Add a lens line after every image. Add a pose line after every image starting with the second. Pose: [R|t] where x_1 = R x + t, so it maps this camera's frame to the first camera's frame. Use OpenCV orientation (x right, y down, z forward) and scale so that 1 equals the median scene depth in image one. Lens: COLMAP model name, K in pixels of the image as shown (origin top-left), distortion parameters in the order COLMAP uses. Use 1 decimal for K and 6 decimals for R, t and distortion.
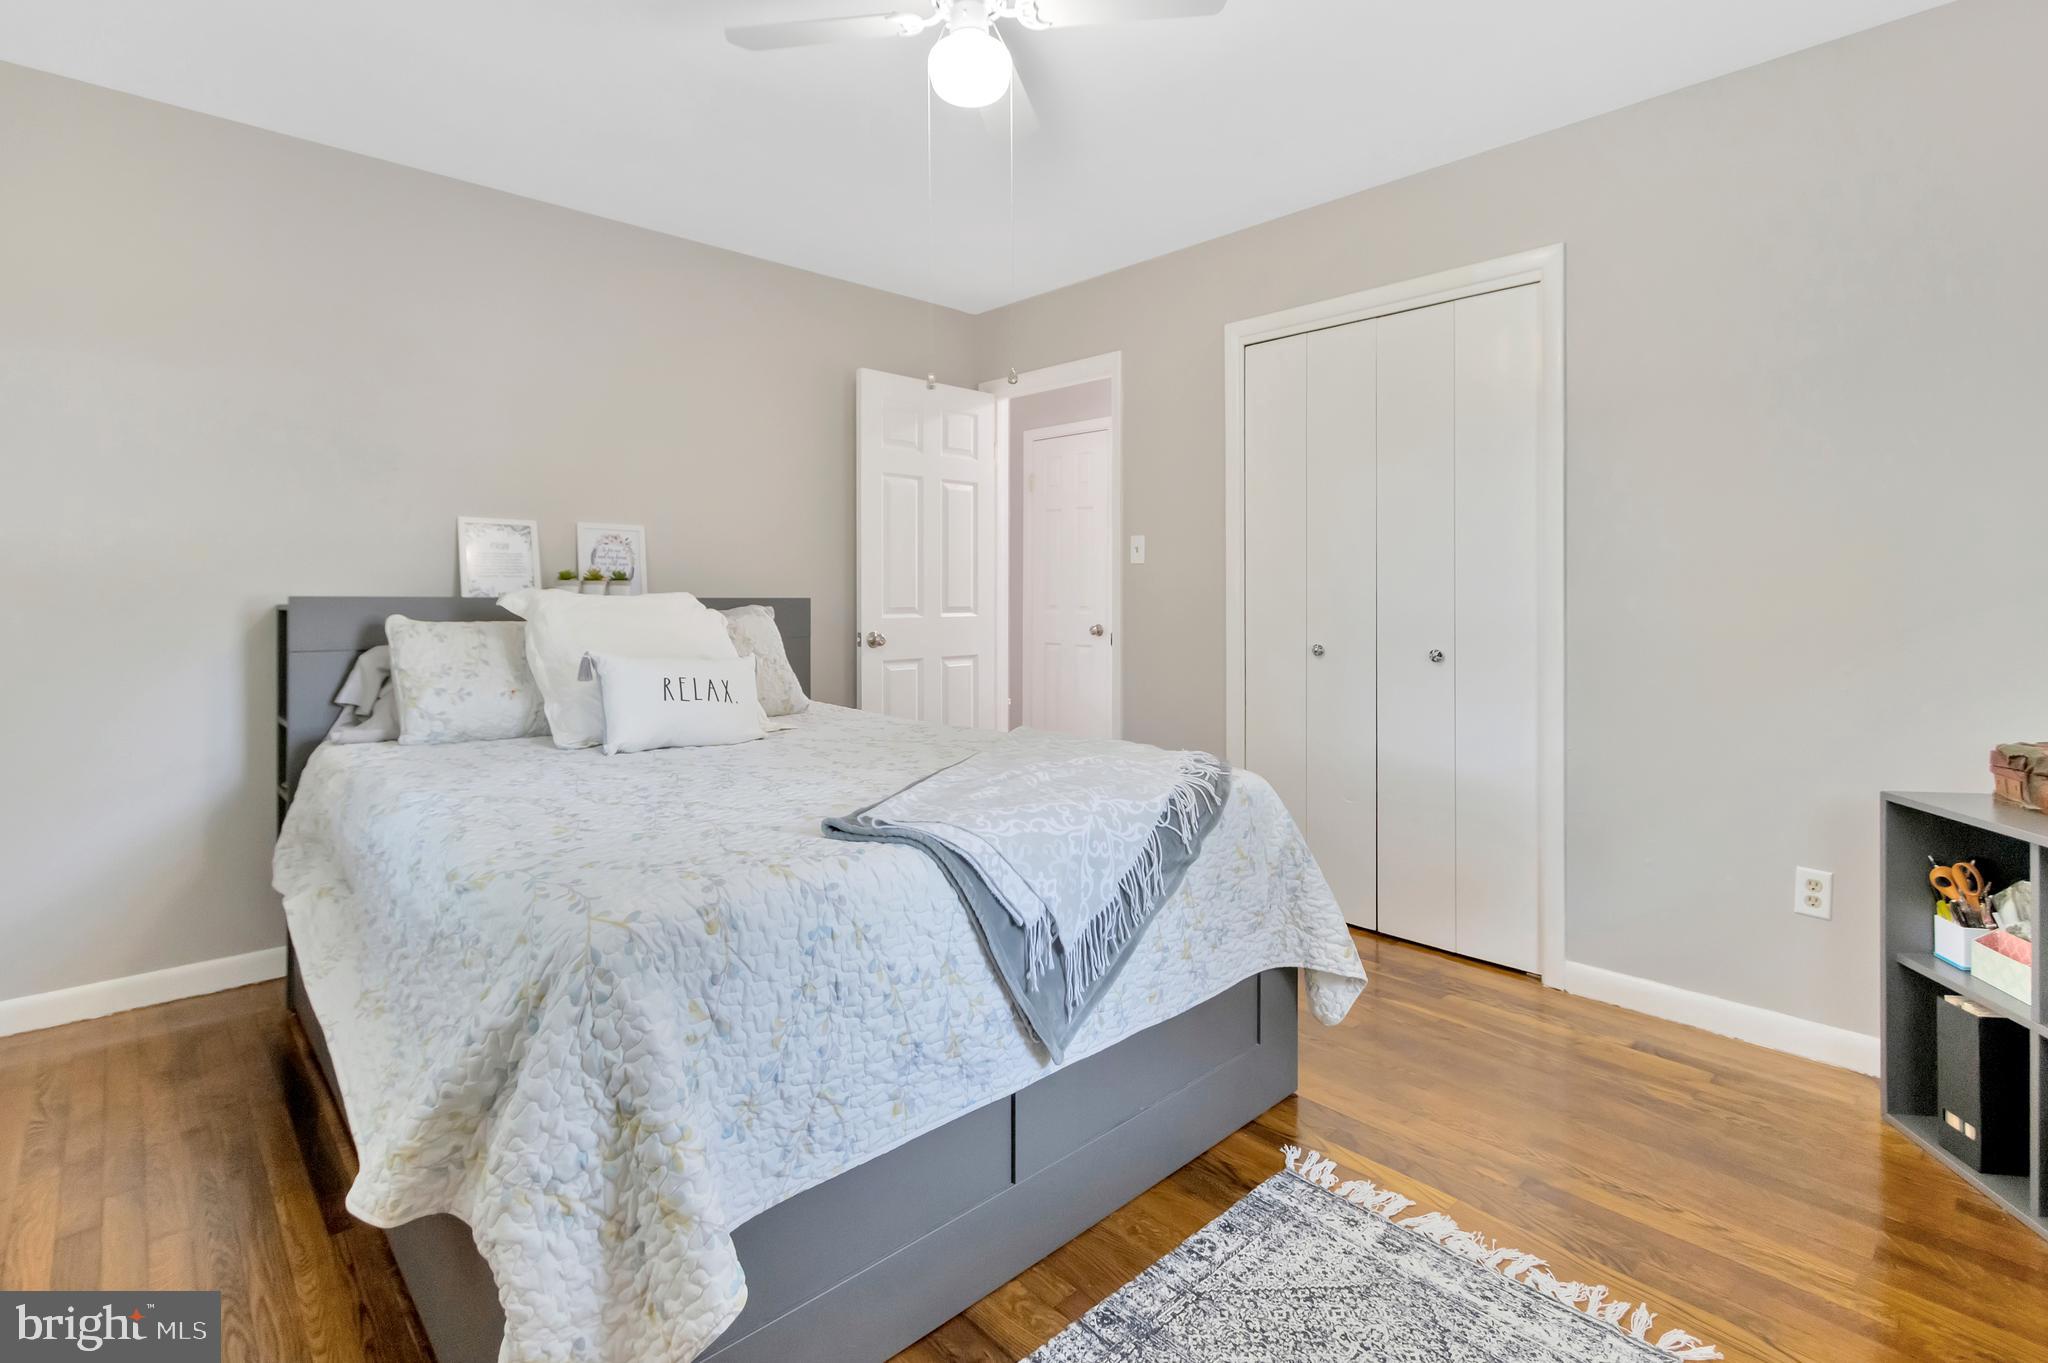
lens RADIAL K [[964.5, 0, 1025.0], [0, 964.5, 602.7], [0, 0, 1]] dist [-0.002654, -0.000275]
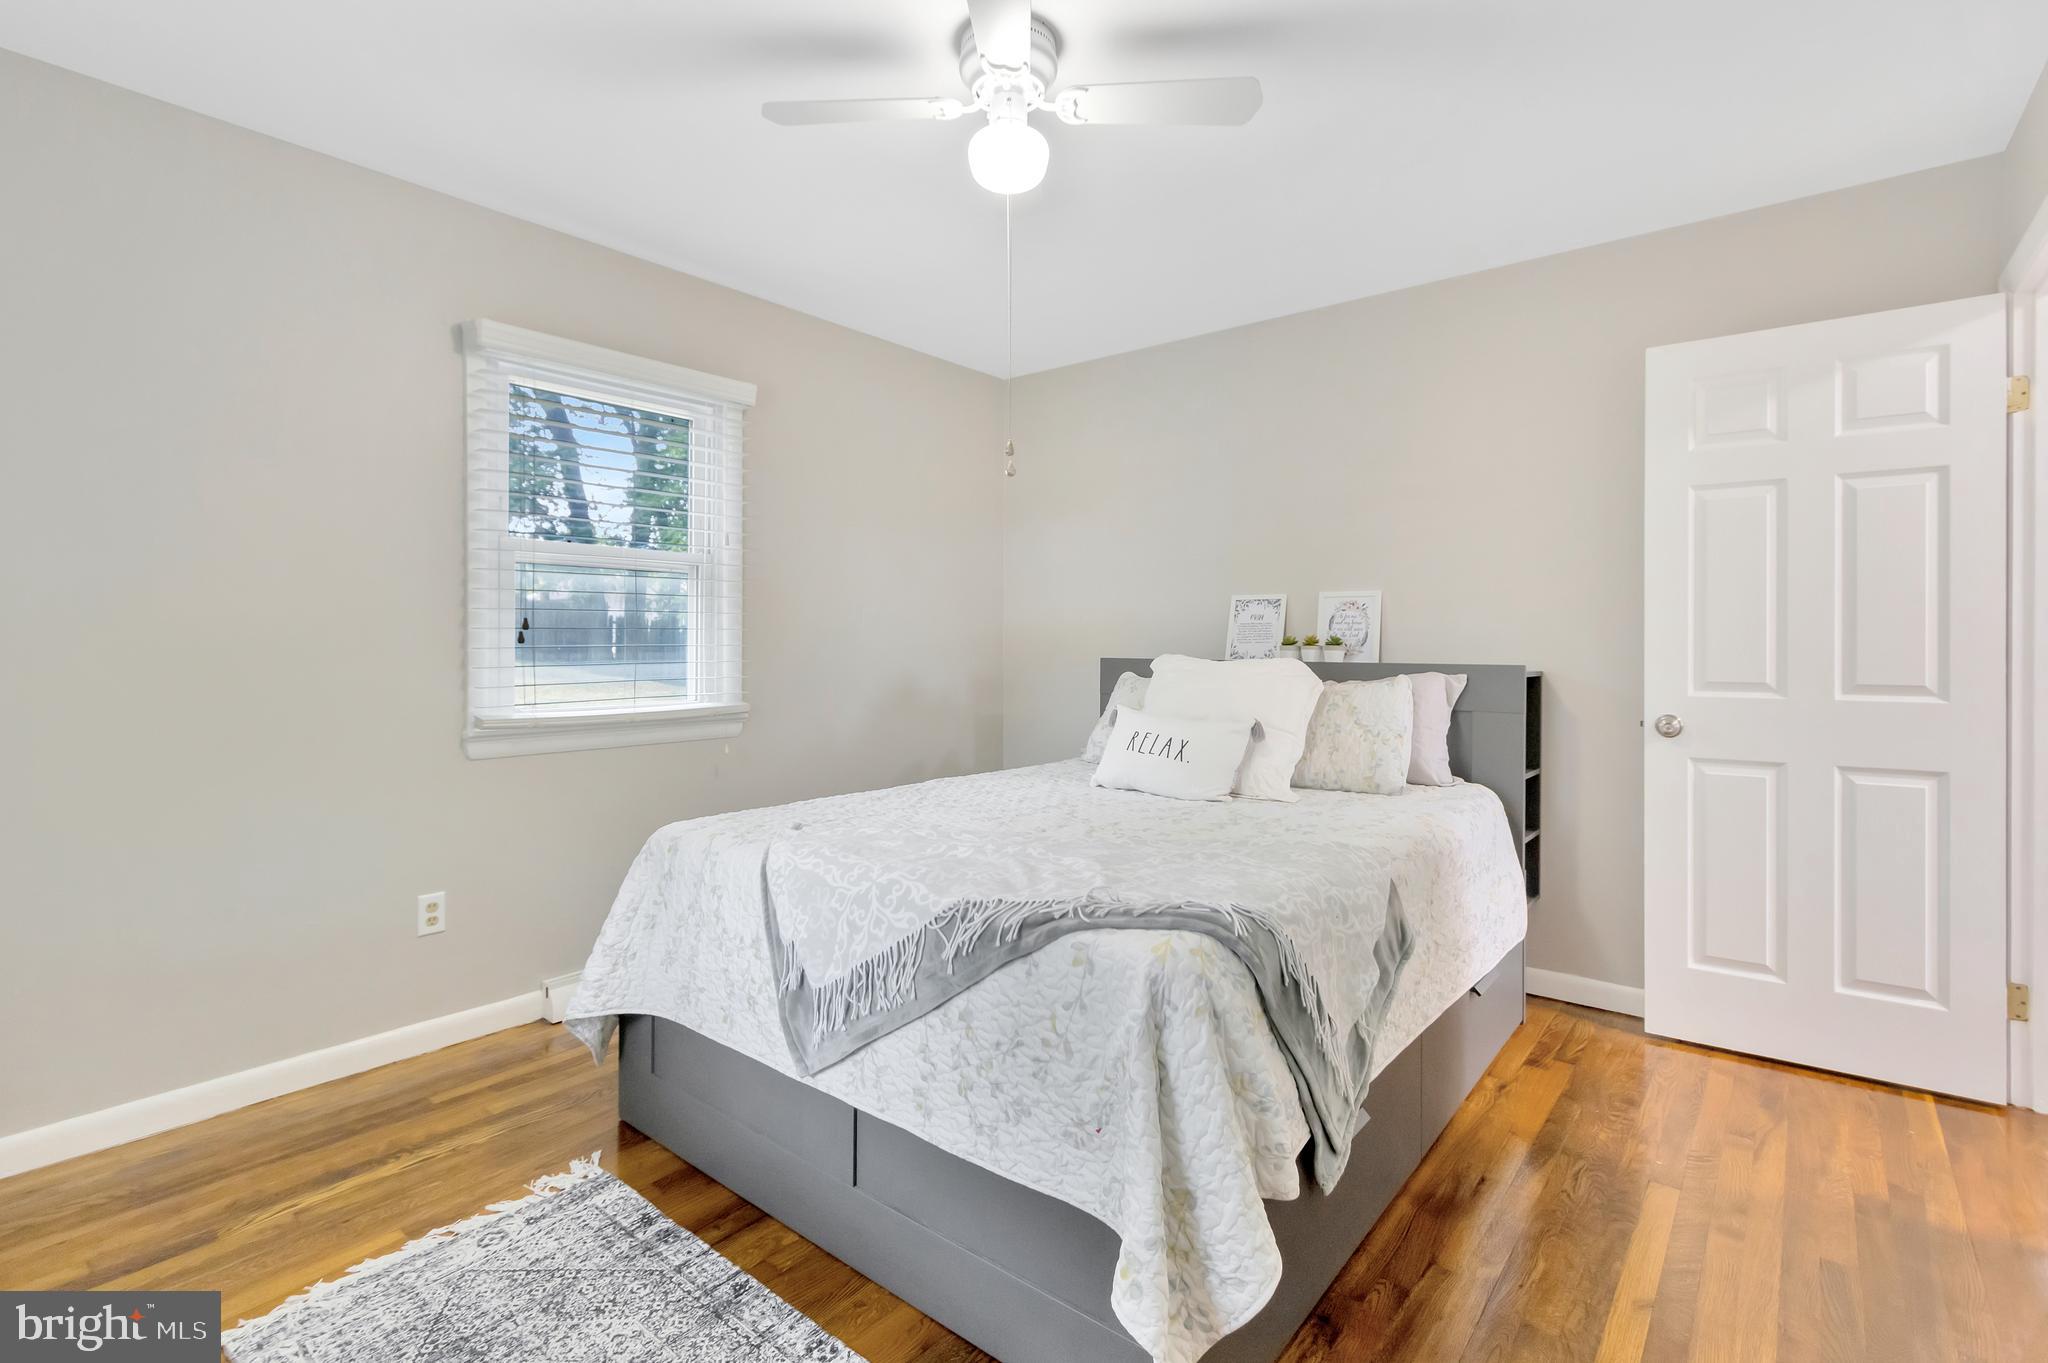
lens RADIAL K [[951.3, 0, 1025.6], [0, 951.3, 645.6], [0, 0, 1]] dist [0.002169, 0.000308]
pose [[0.129520, 0.002163, -0.991574, 1.040757], [-0.008401, 0.999964, 0.001084, -0.037683], [0.991541, 0.008190, 0.129533, 0.962633]]
